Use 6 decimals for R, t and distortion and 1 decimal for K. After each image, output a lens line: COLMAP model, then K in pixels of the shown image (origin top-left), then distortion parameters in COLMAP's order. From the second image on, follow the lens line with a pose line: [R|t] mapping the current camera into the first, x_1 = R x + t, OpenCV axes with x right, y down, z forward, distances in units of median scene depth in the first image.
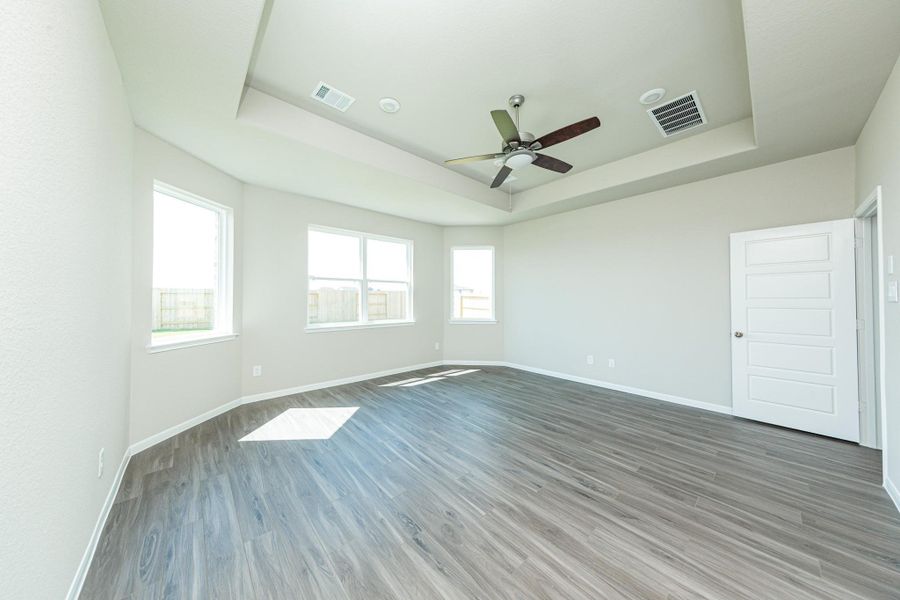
lens RADIAL K [[286.7, 0, 453.9], [0, 286.7, 296.3], [0, 0, 1]] dist [0.000740, -0.000059]
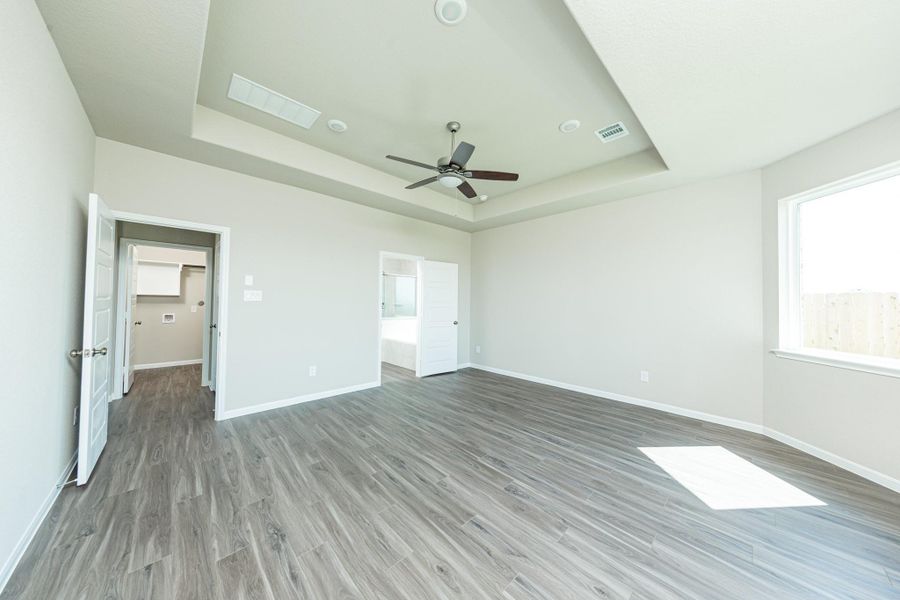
lens RADIAL K [[286.7, 0, 453.9], [0, 286.7, 296.3], [0, 0, 1]] dist [0.000740, -0.000059]
pose [[-0.999440, -0.013528, -0.030621, 0.229331], [-0.012574, 0.999435, -0.031161, 0.015879], [0.031026, -0.030759, -0.999045, 2.006791]]
